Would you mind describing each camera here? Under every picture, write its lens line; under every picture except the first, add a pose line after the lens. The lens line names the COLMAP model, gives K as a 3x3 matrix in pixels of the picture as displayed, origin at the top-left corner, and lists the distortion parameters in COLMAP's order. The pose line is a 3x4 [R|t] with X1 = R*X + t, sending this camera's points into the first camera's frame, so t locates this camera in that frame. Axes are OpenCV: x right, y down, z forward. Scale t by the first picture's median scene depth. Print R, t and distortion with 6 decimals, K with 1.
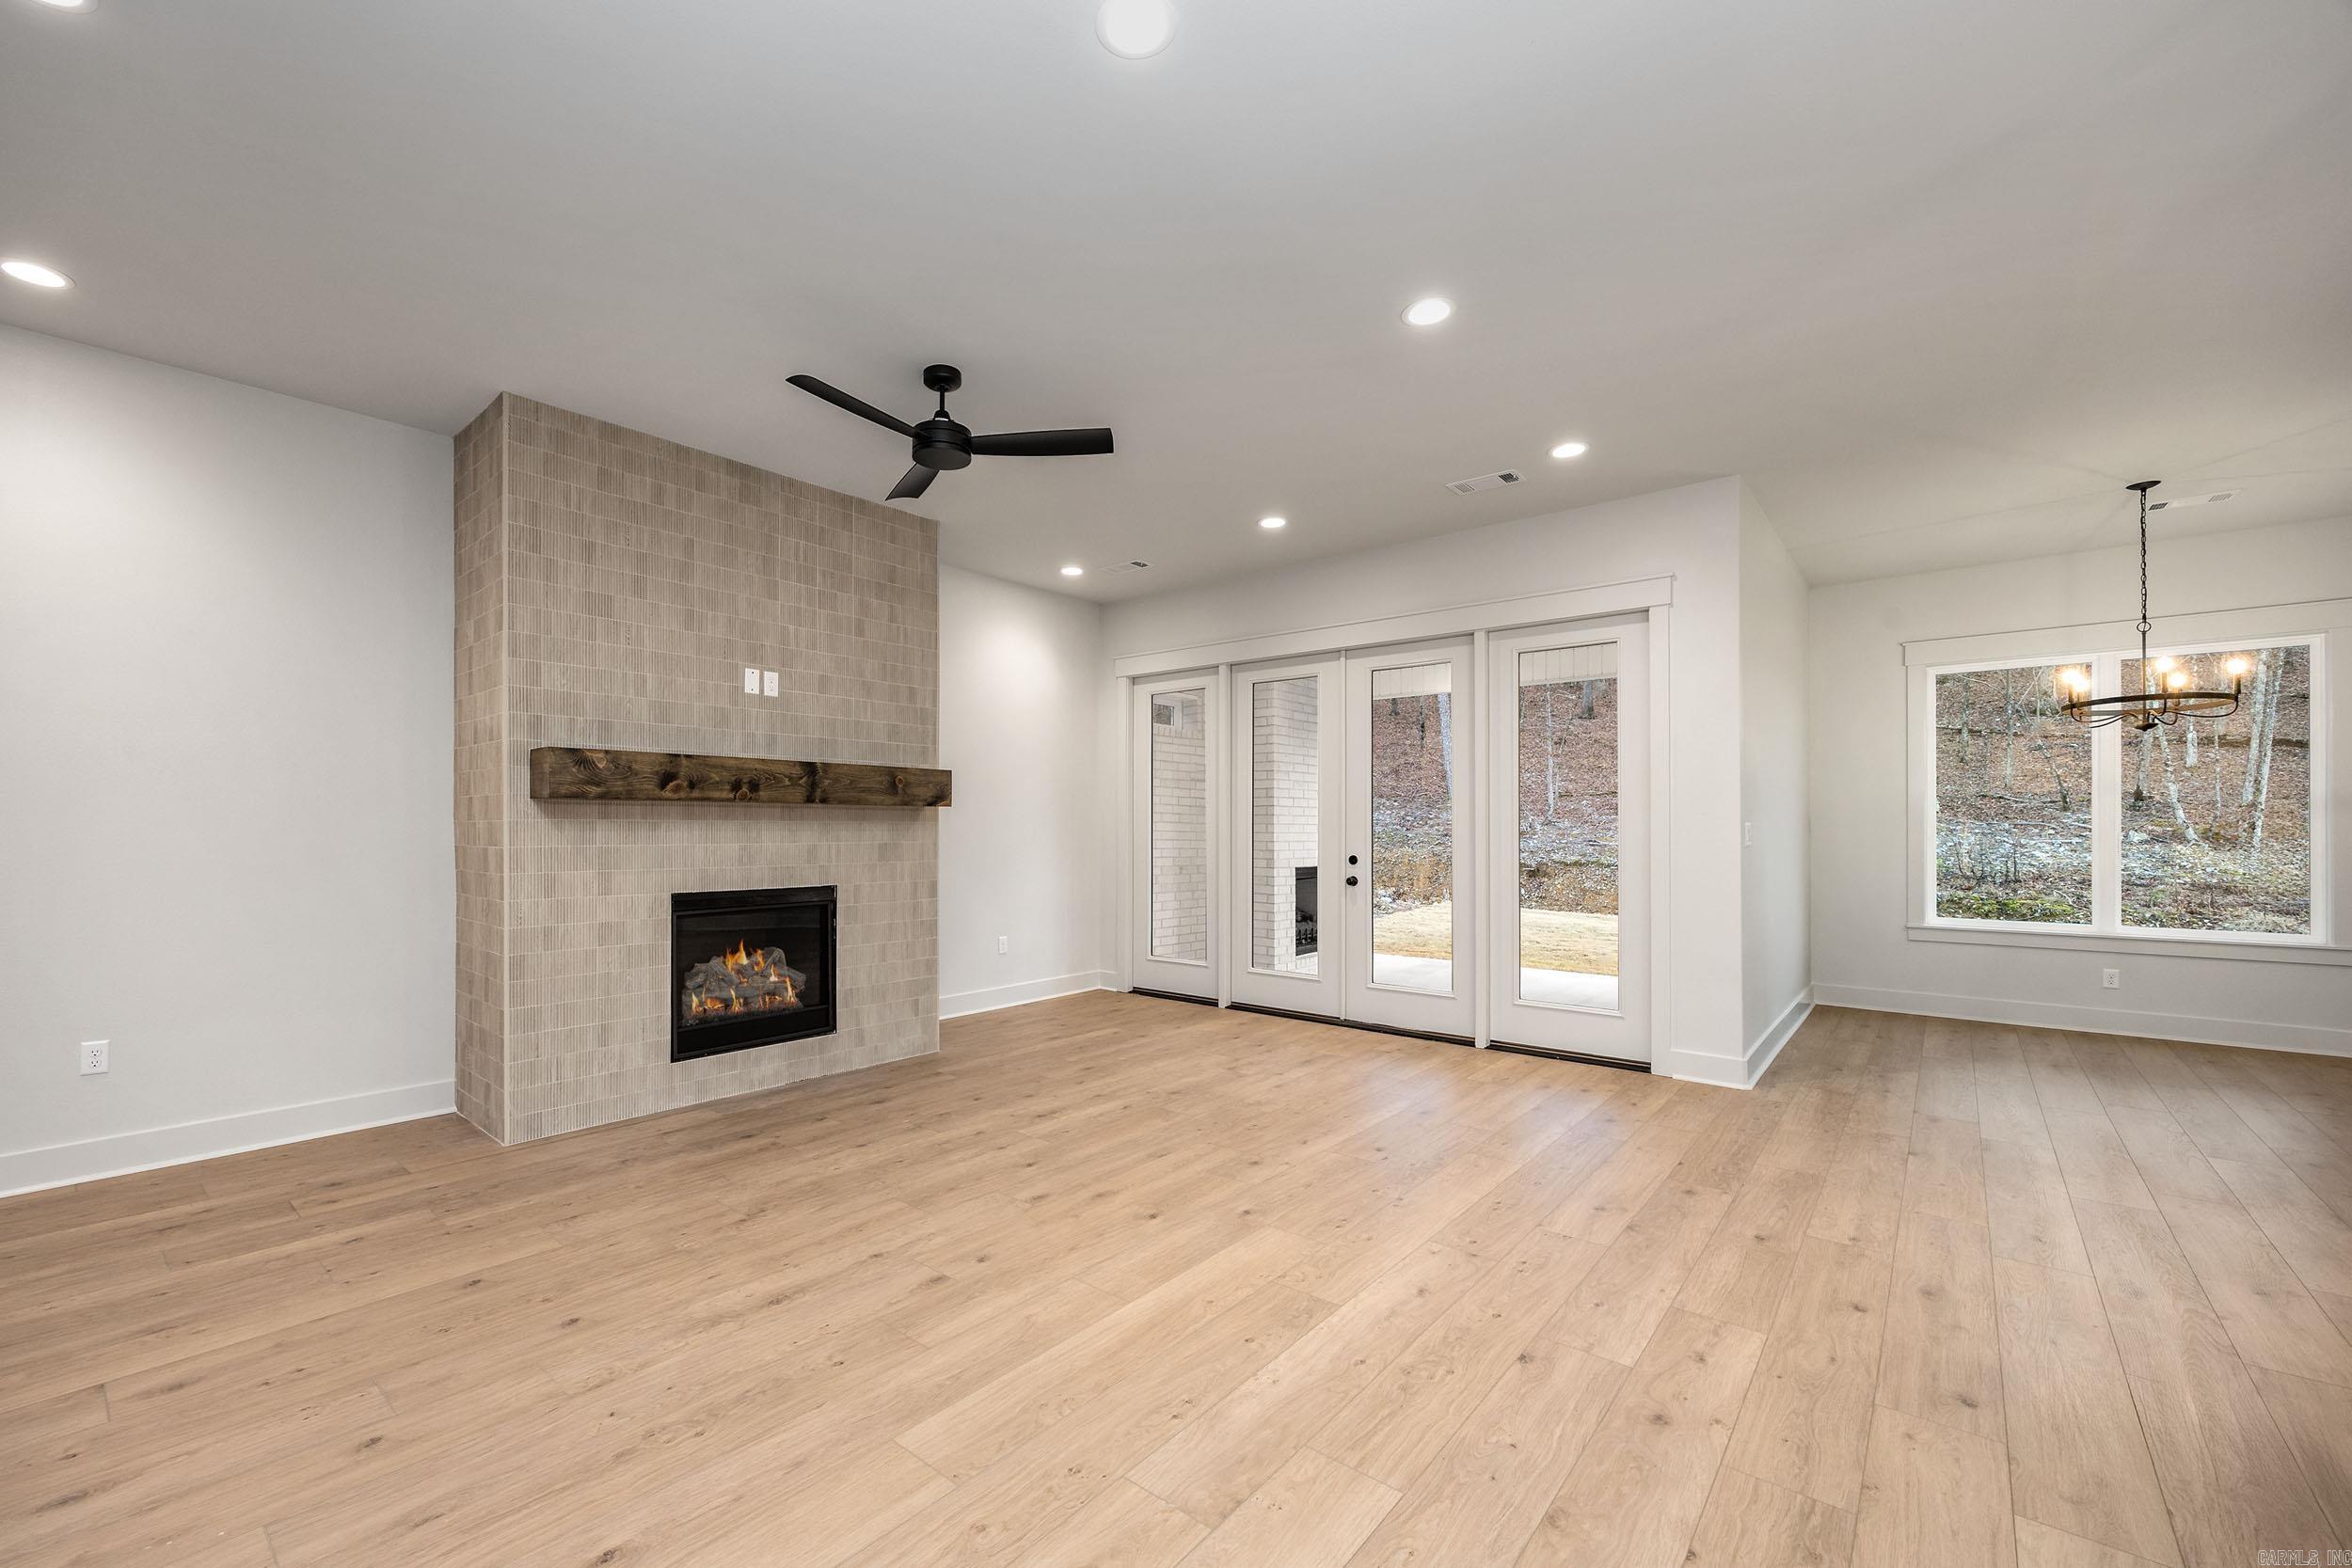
lens RADIAL K [[962.6, 0, 1127.2], [0, 962.6, 848.8], [0, 0, 1]] dist [0.002782, 0.000738]
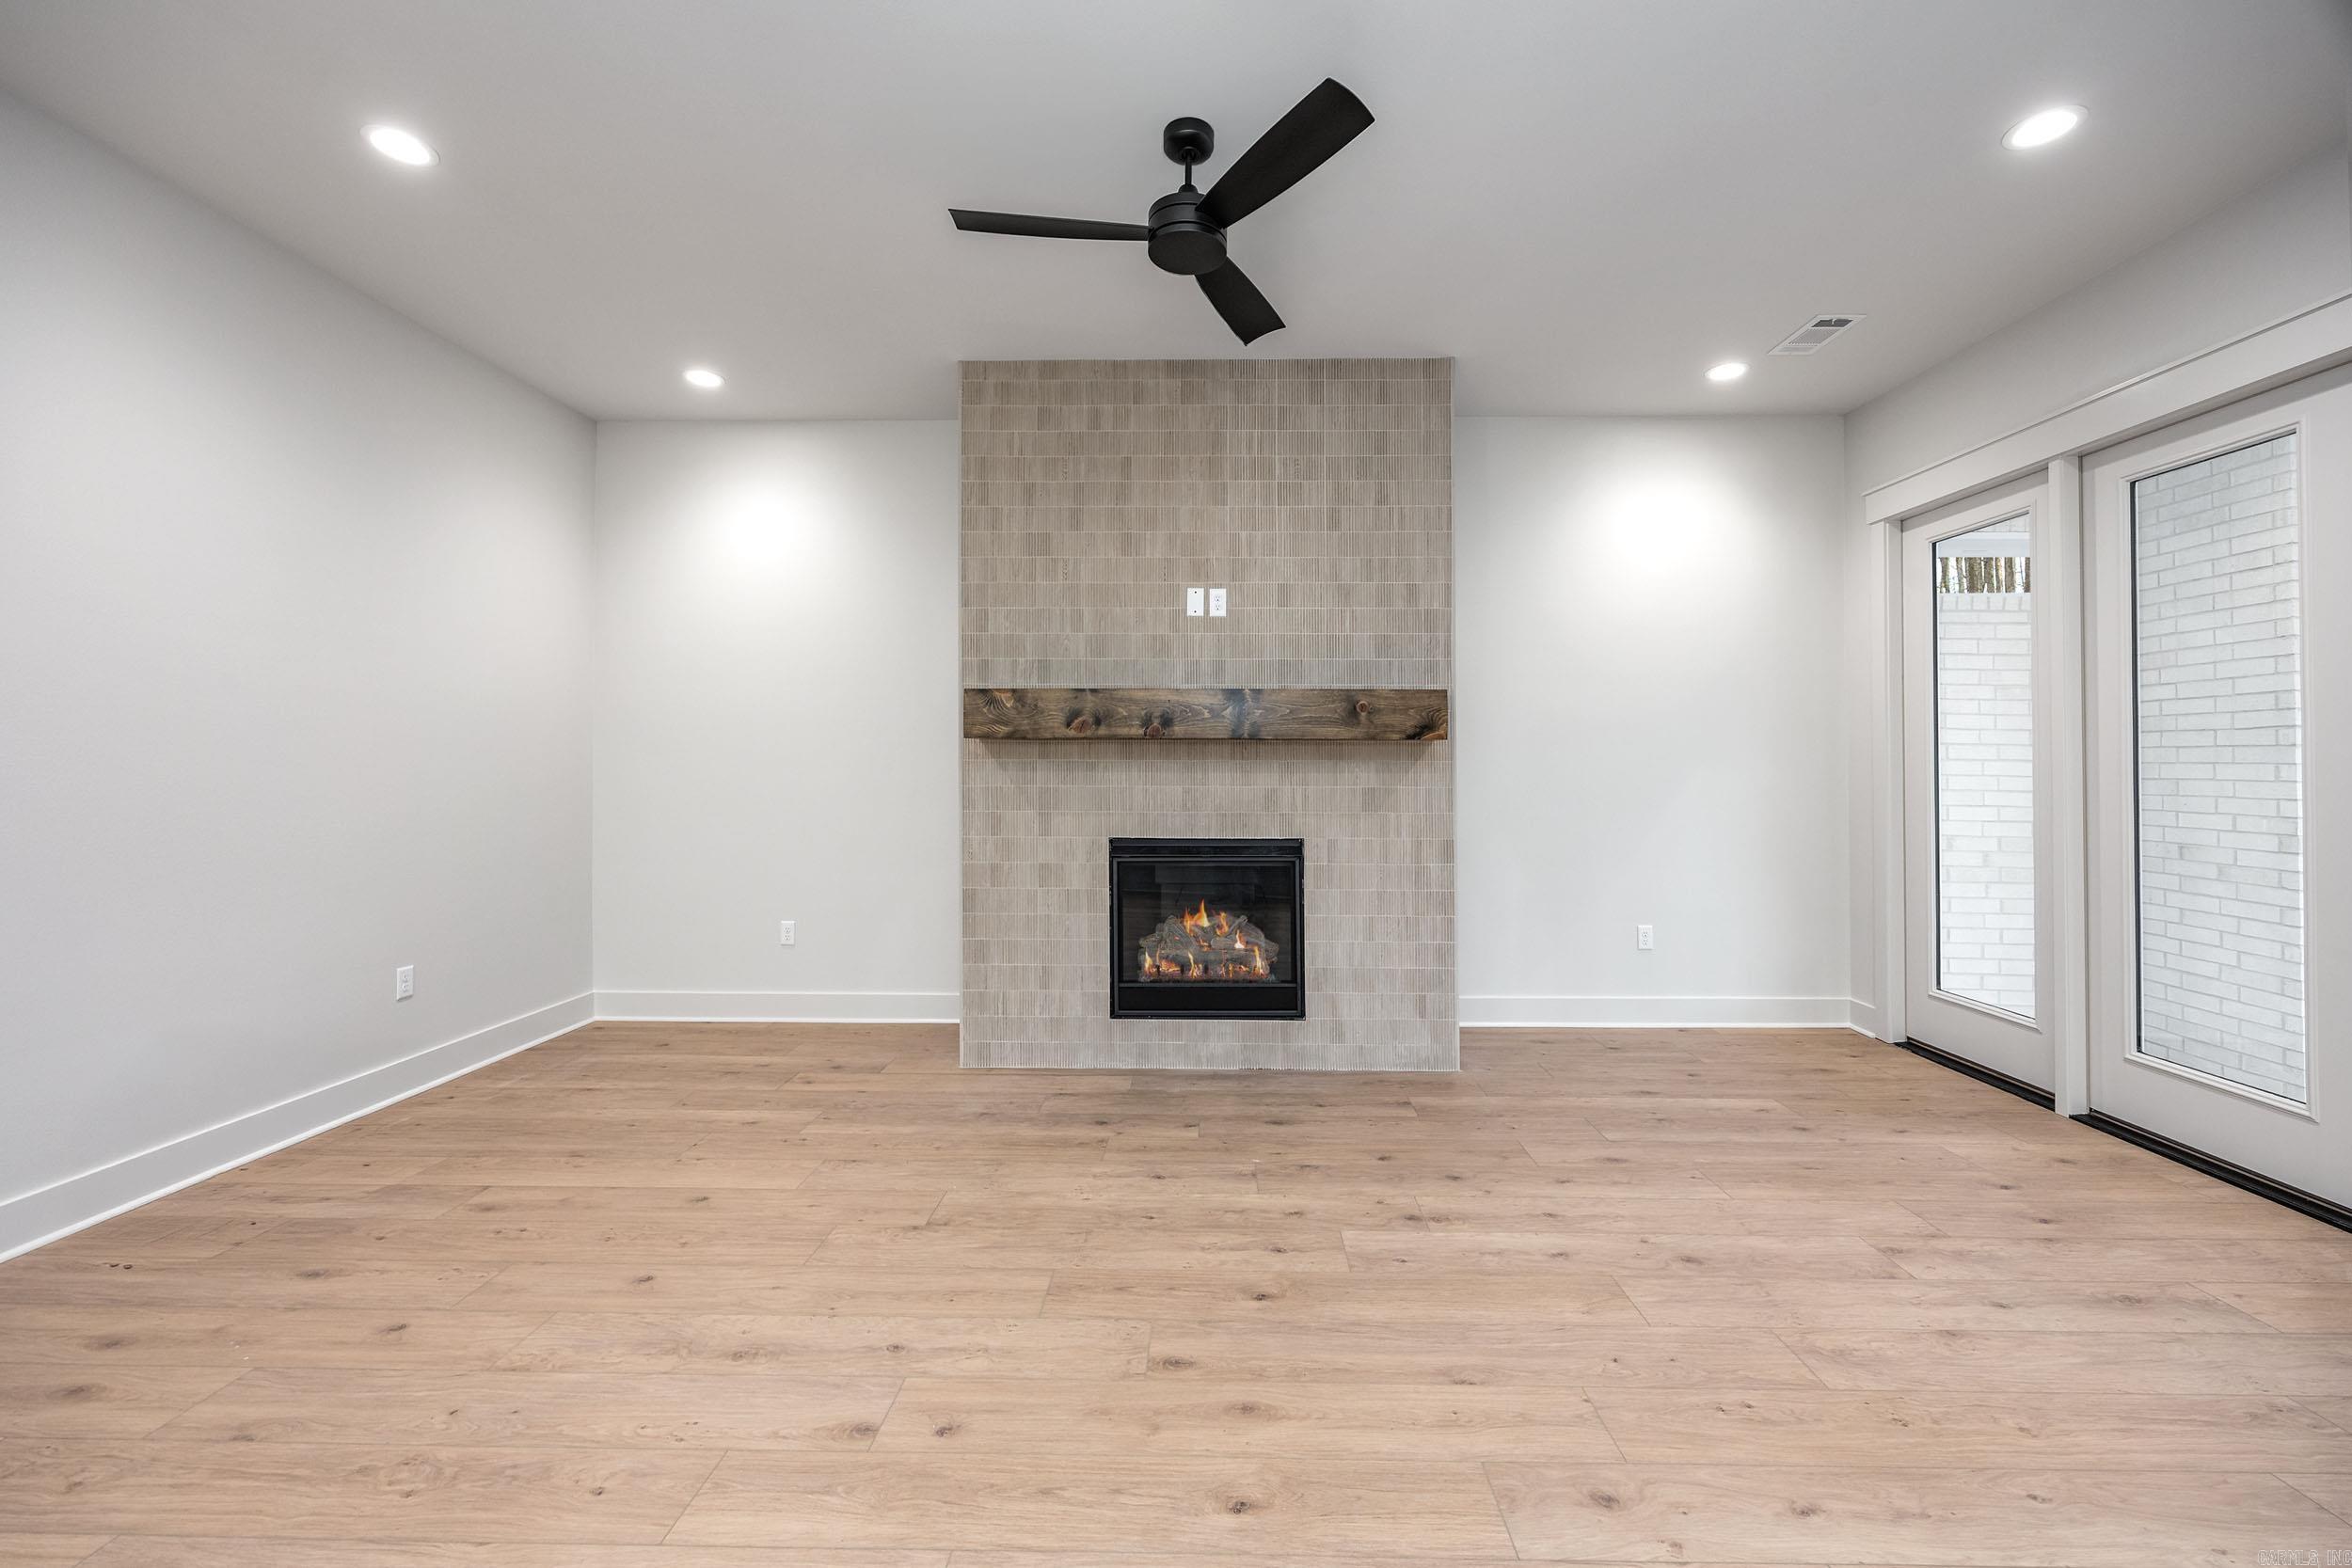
lens RADIAL K [[962.6, 0, 1174.6], [0, 962.6, 767.9], [0, 0, 1]] dist [0.002782, 0.000738]
pose [[0.644052, 0.000418, -0.764982, 0.286352], [-0.018685, 0.999710, -0.015185, -0.008763], [0.764754, 0.024073, 0.643873, 0.440894]]
